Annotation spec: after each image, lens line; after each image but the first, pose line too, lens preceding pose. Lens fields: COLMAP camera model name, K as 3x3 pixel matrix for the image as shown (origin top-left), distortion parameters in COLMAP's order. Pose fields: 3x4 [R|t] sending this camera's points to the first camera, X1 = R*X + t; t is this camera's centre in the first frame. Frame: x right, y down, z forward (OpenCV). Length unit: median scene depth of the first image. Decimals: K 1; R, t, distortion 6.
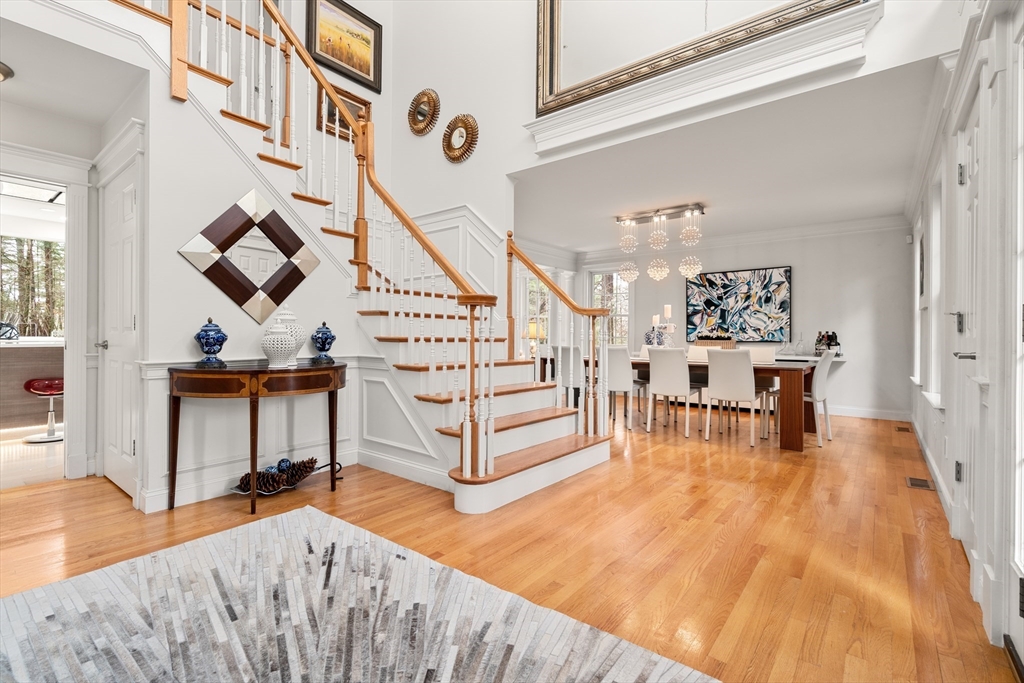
lens RADIAL K [[465.9, 0, 511.7], [0, 465.9, 337.8], [0, 0, 1]] dist [-0.011480, 0.003090]
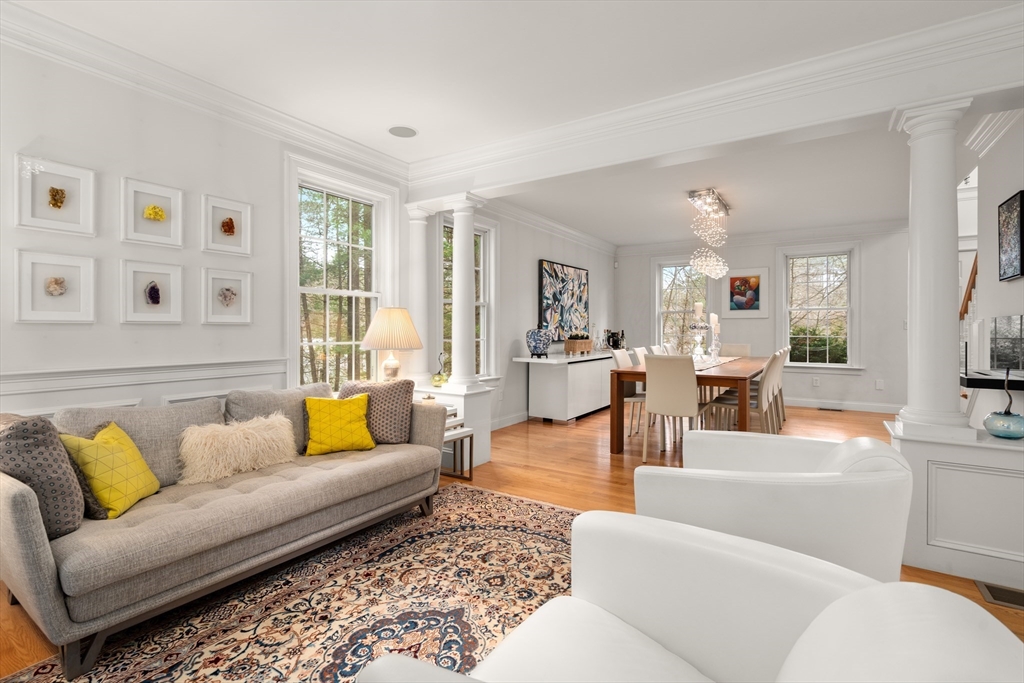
lens RADIAL K [[465.9, 0, 515.8], [0, 465.9, 324.9], [0, 0, 1]] dist [-0.011480, 0.003090]
pose [[-0.092255, -0.001608, 0.995734, -0.482490], [0.001522, 0.999997, 0.001756, -0.026772], [-0.995734, 0.001677, -0.092252, 1.271108]]
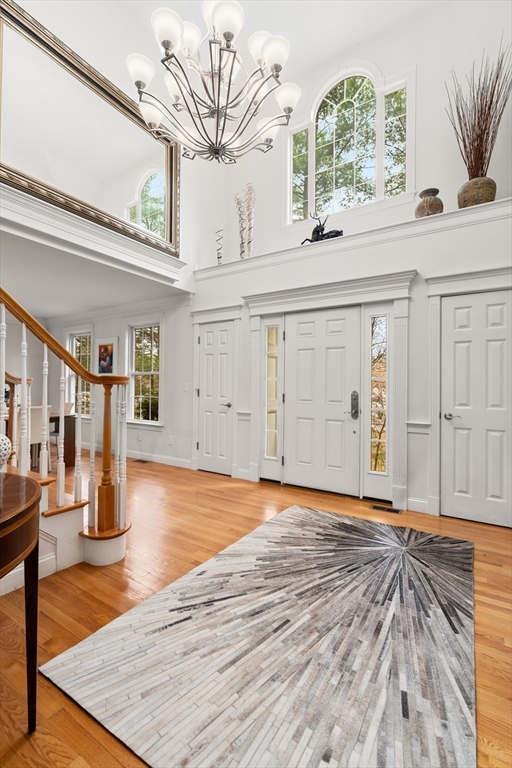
lens RADIAL K [[349.5, 0, 256.8], [0, 349.5, 383.0], [0, 0, 1]] dist [-0.011480, 0.003090]
pose [[-0.100340, 0.003679, 0.994946, -0.433779], [-0.010584, 0.999933, -0.004765, -0.032053], [-0.994897, -0.011009, -0.100295, 0.316070]]
